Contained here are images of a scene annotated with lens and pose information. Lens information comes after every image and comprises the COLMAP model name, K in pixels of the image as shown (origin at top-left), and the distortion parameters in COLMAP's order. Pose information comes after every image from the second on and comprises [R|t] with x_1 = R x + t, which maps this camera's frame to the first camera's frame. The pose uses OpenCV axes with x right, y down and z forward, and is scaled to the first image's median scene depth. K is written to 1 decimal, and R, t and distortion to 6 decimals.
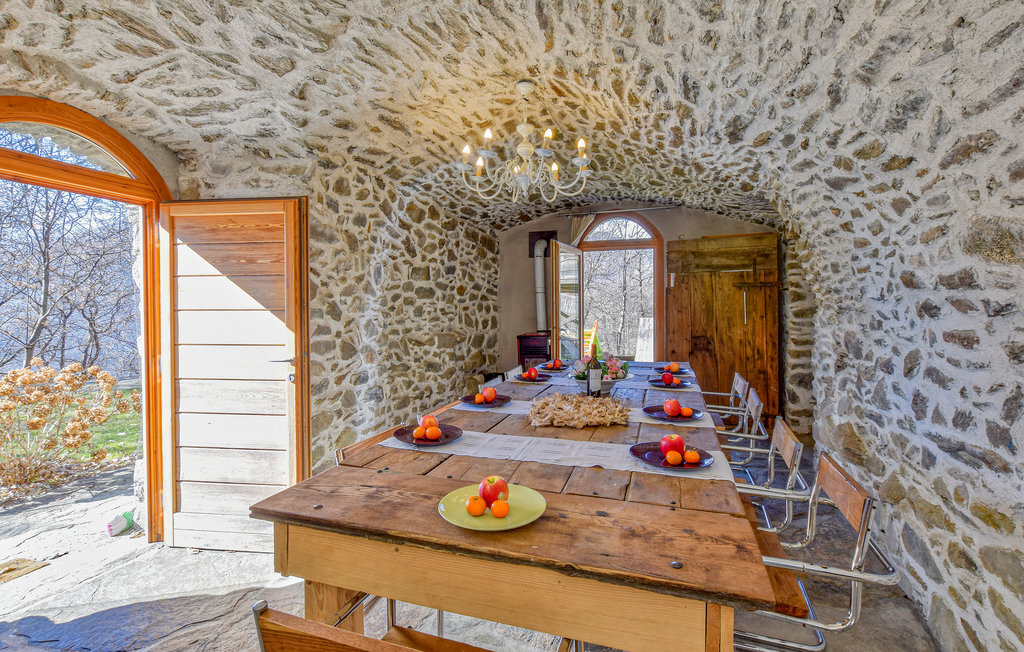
lens RADIAL K [[463.4, 0, 509.5], [0, 463.4, 313.2], [0, 0, 1]] dist [-0.010091, -0.000238]
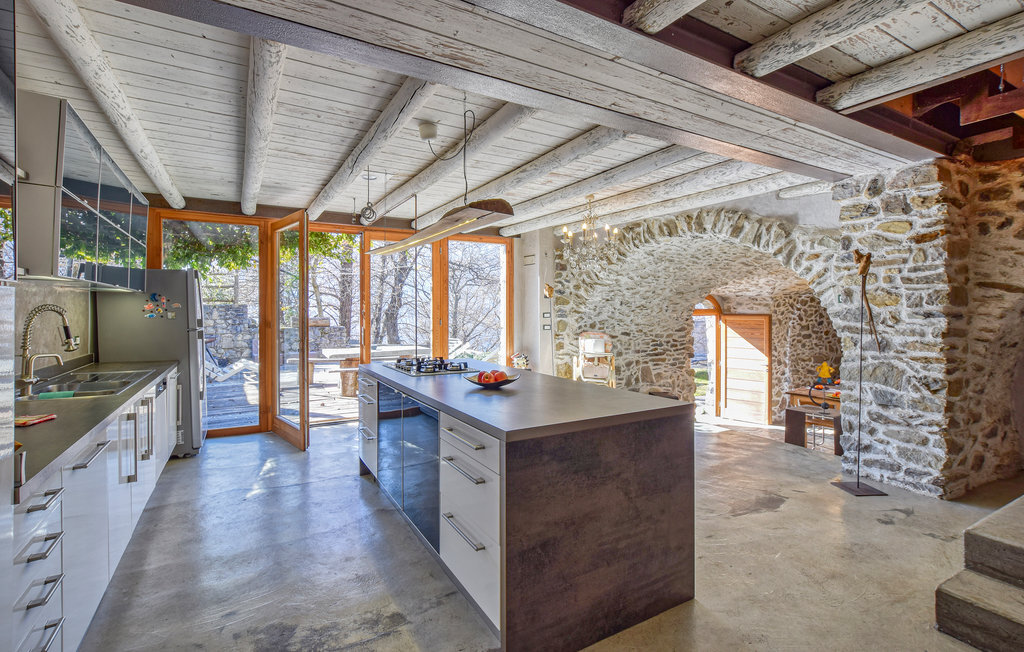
lens RADIAL K [[463.4, 0, 509.5], [0, 463.4, 313.2], [0, 0, 1]] dist [-0.010091, -0.000238]
pose [[0.769331, 0.006810, -0.638815, 0.165504], [-0.009784, 0.999952, -0.001124, -0.190549], [0.638776, 0.007115, 0.769360, -2.090151]]
